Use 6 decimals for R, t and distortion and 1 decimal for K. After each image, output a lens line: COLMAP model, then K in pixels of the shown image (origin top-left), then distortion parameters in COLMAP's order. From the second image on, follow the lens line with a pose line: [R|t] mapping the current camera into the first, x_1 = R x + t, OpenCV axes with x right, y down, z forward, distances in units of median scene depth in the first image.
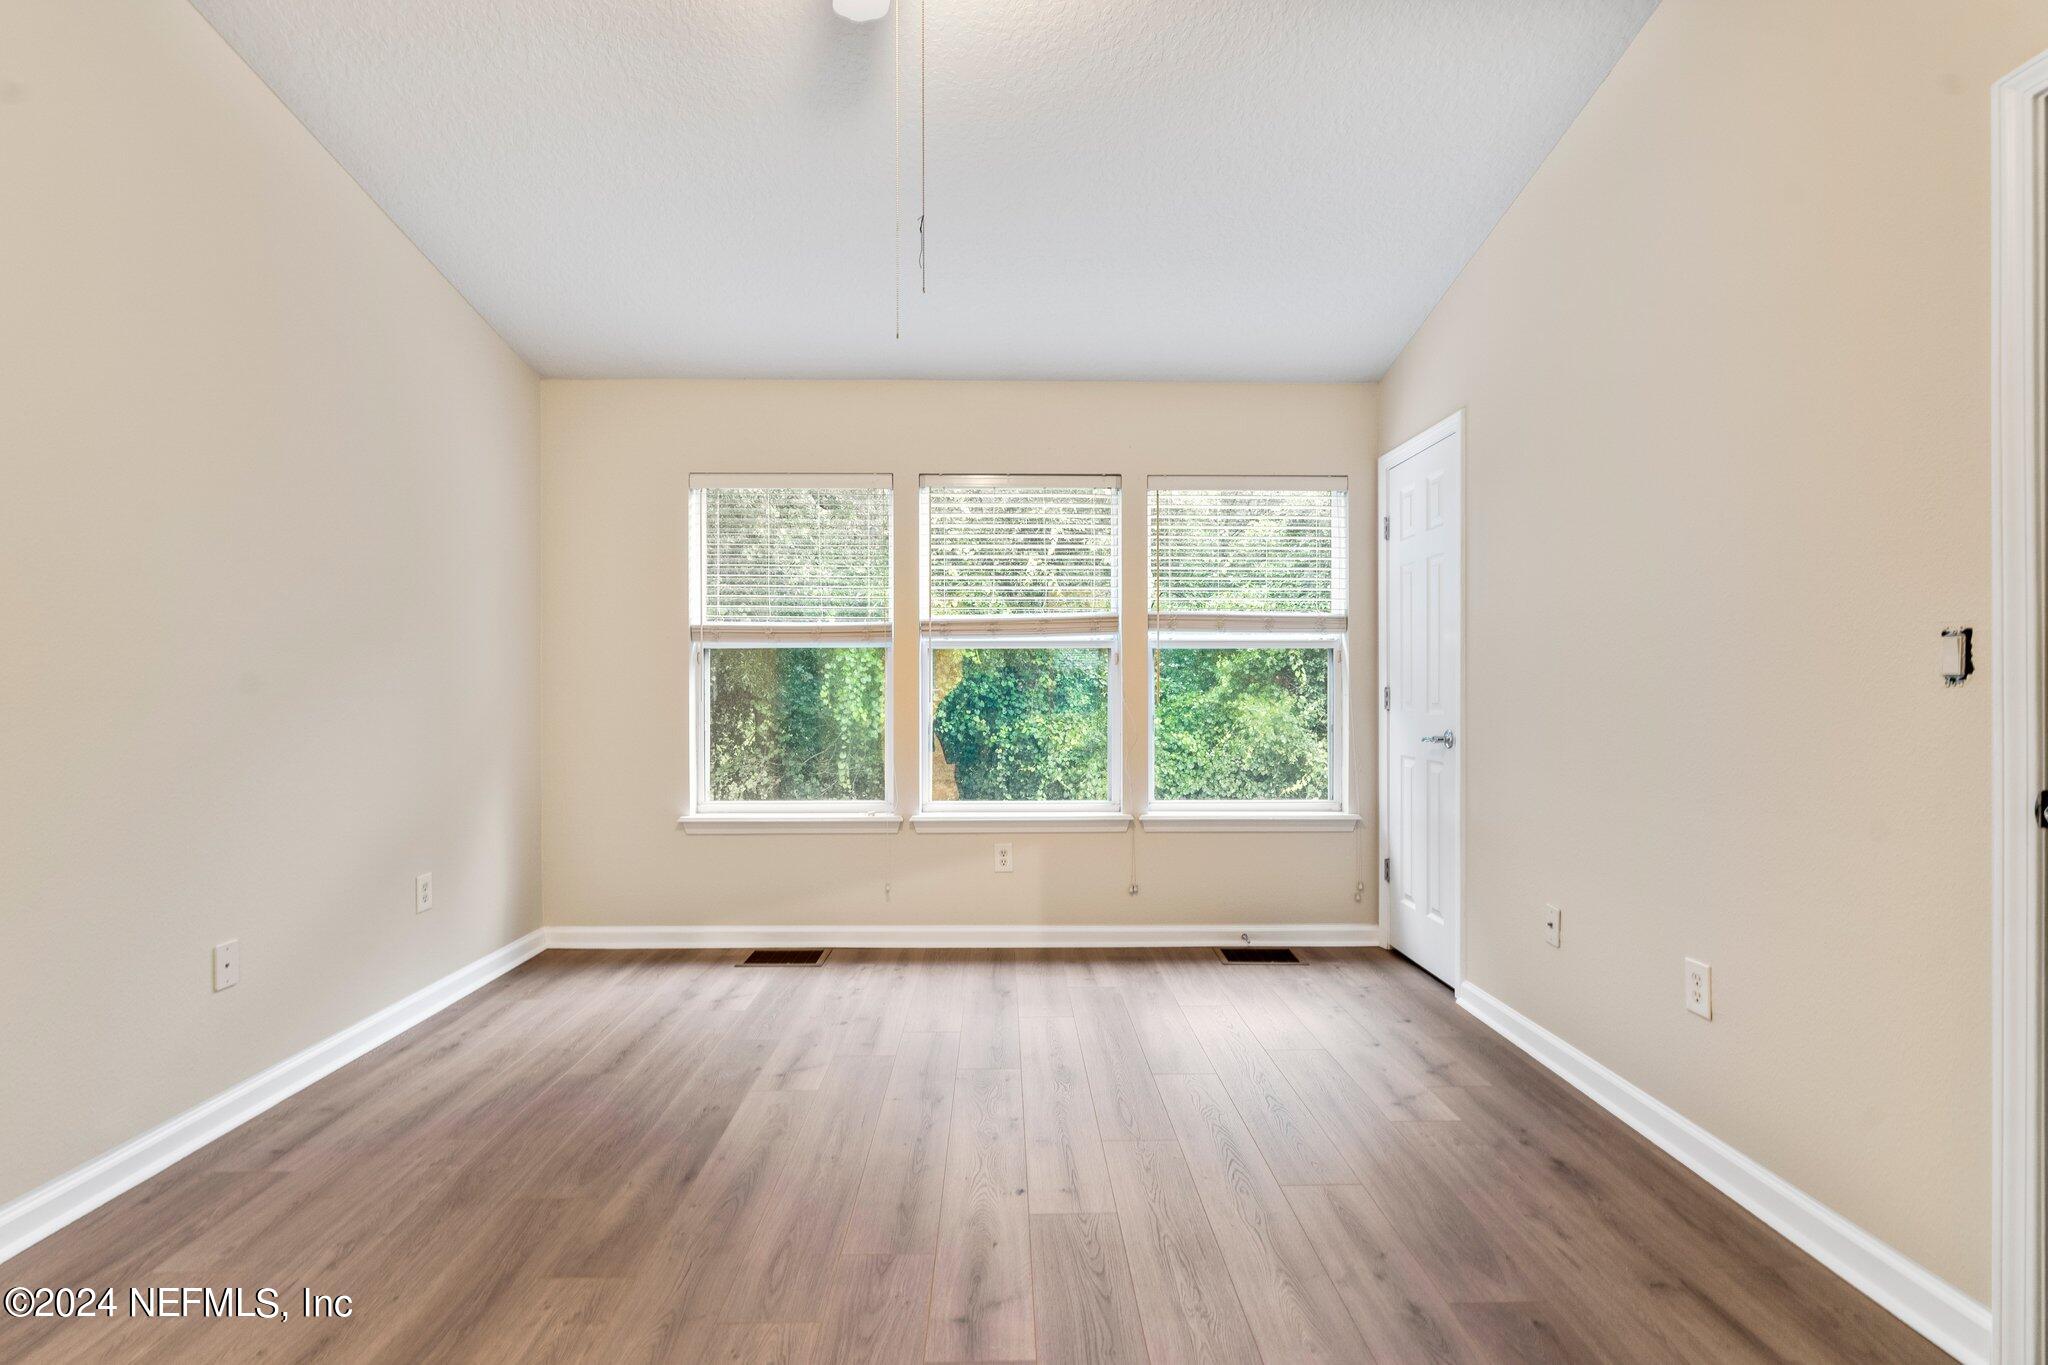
lens RADIAL K [[938.4, 0, 1019.4], [0, 938.4, 674.8], [0, 0, 1]] dist [-0.002036, 0.001005]
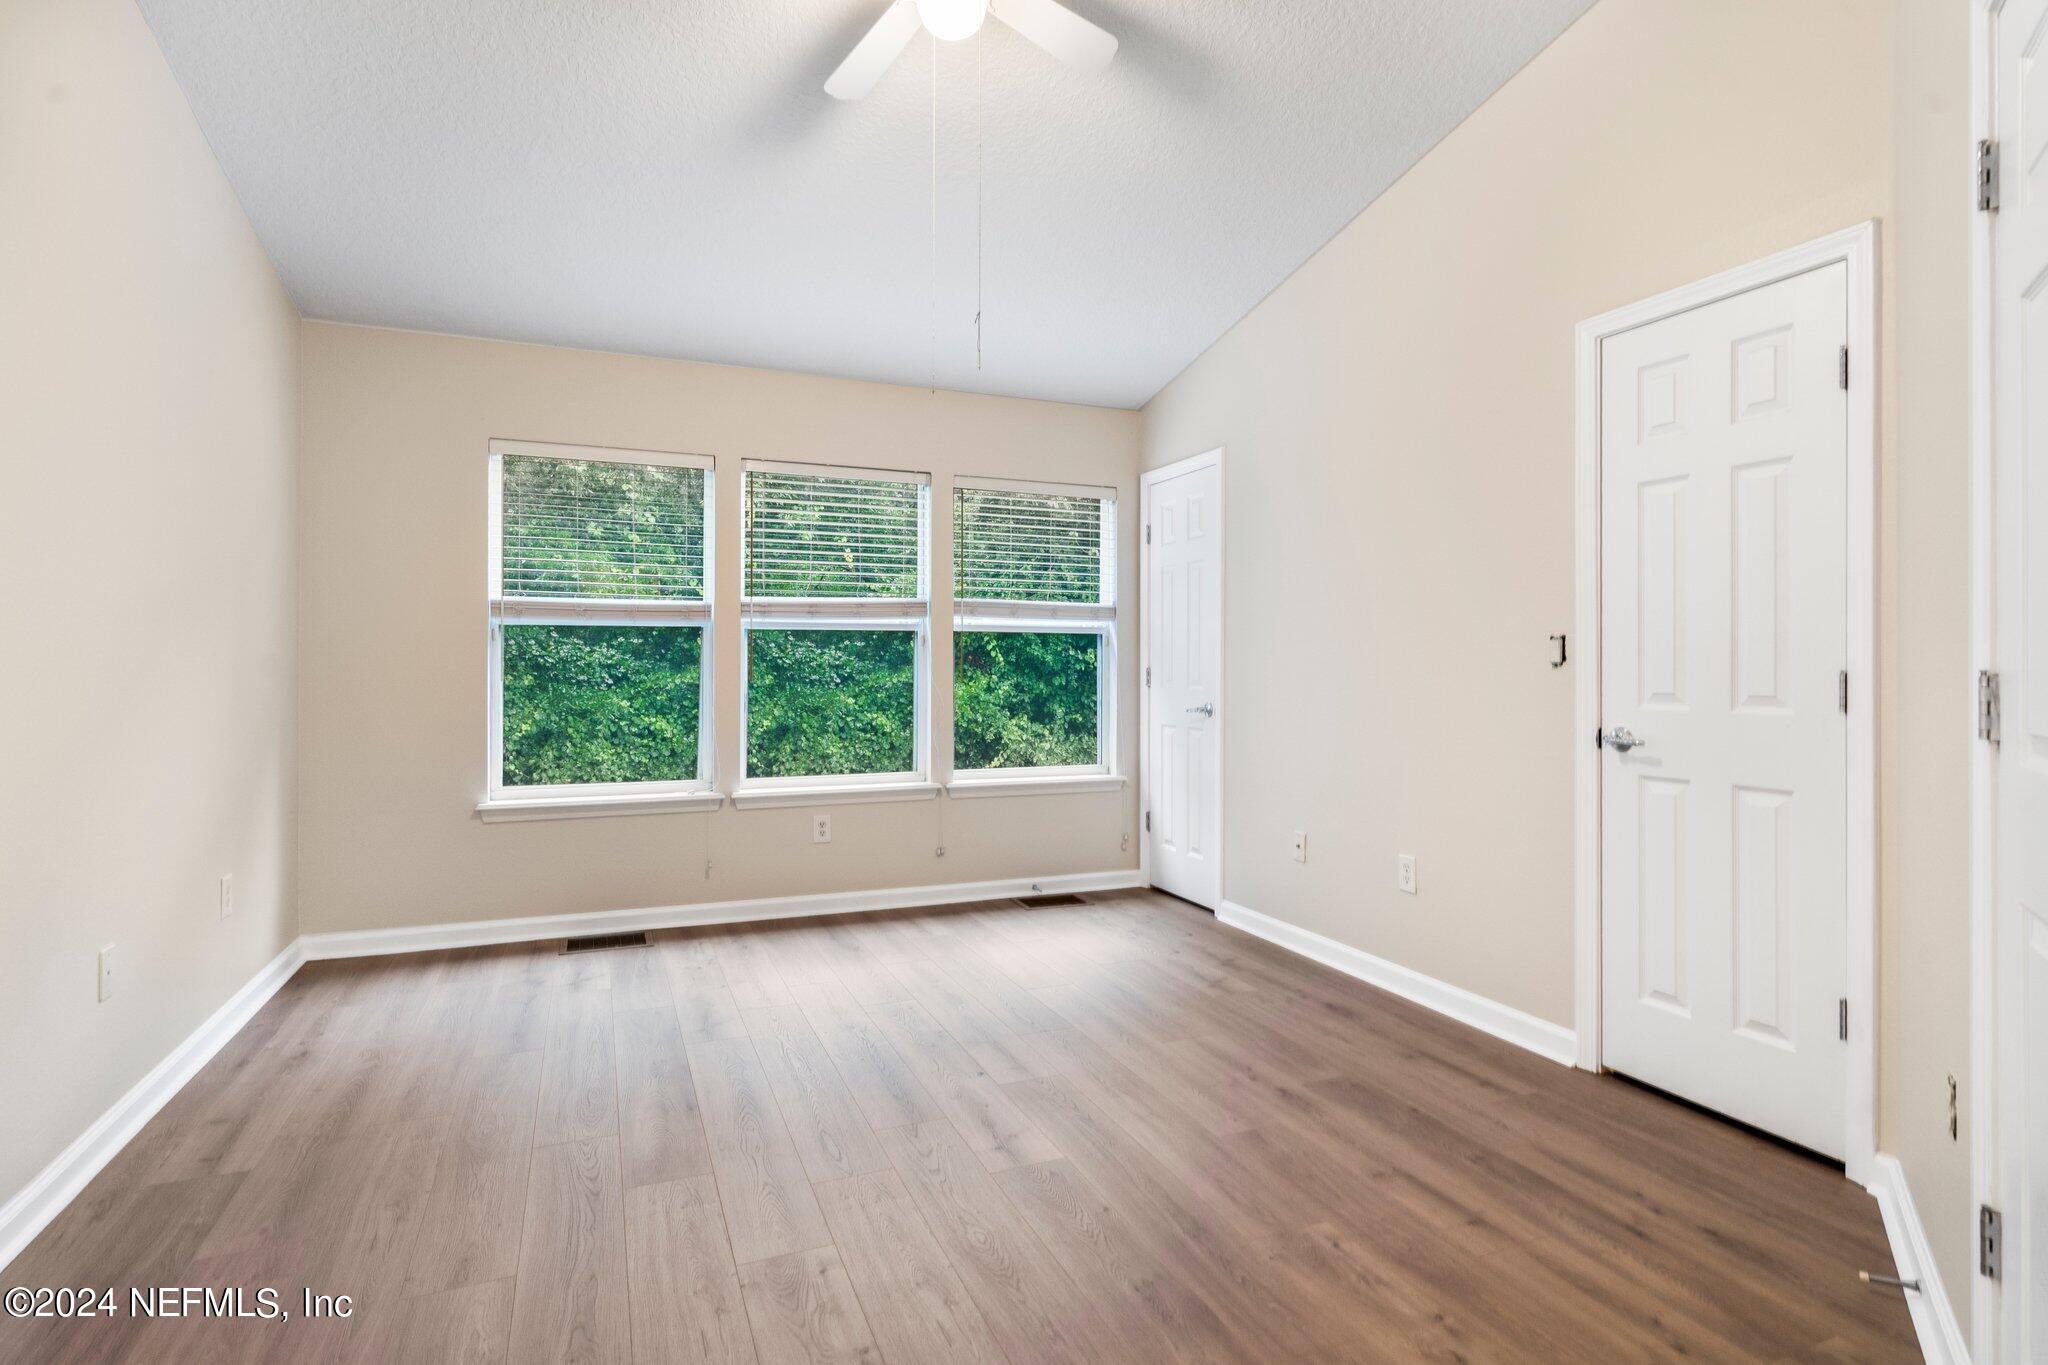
lens RADIAL K [[1019.8, 0, 1024.1], [0, 1019.8, 641.3], [0, 0, 1]] dist [0.003064, -0.000291]
pose [[0.929704, 0.012344, 0.368102, -0.276687], [-0.008359, 0.999888, -0.012418, -0.003380], [-0.368214, 0.008468, 0.929703, -0.173608]]
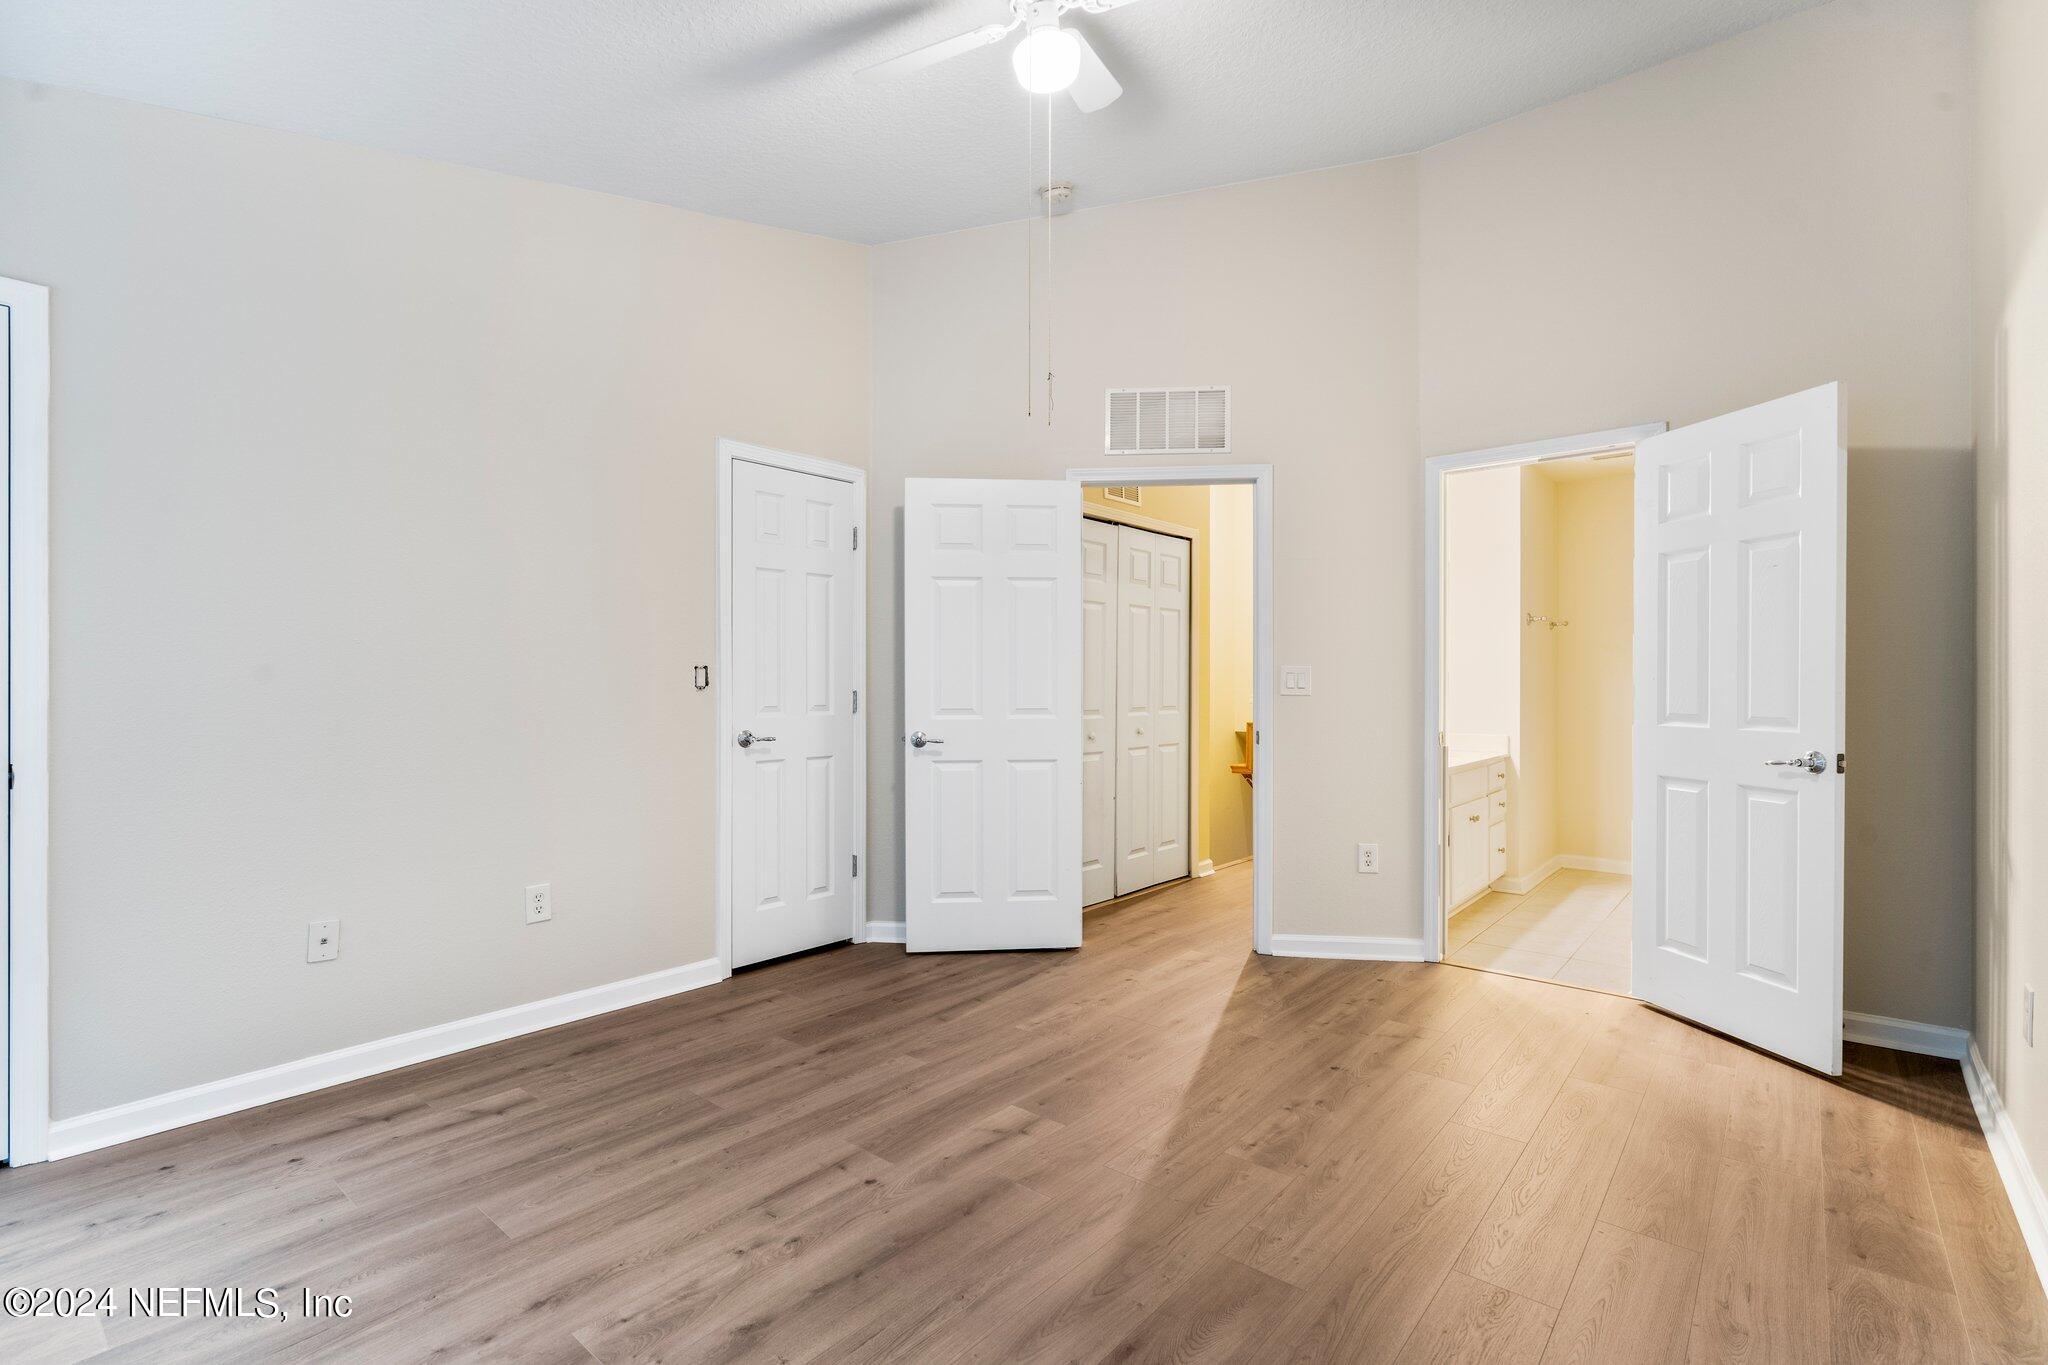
lens RADIAL K [[933.8, 0, 1024.0], [0, 933.8, 663.6], [0, 0, 1]] dist [-0.003840, 0.001423]
pose [[-0.753638, 0.015750, 0.657101, -0.499123], [-0.009181, 0.999363, -0.034483, 0.007466], [-0.657226, -0.032020, -0.753013, 1.032612]]
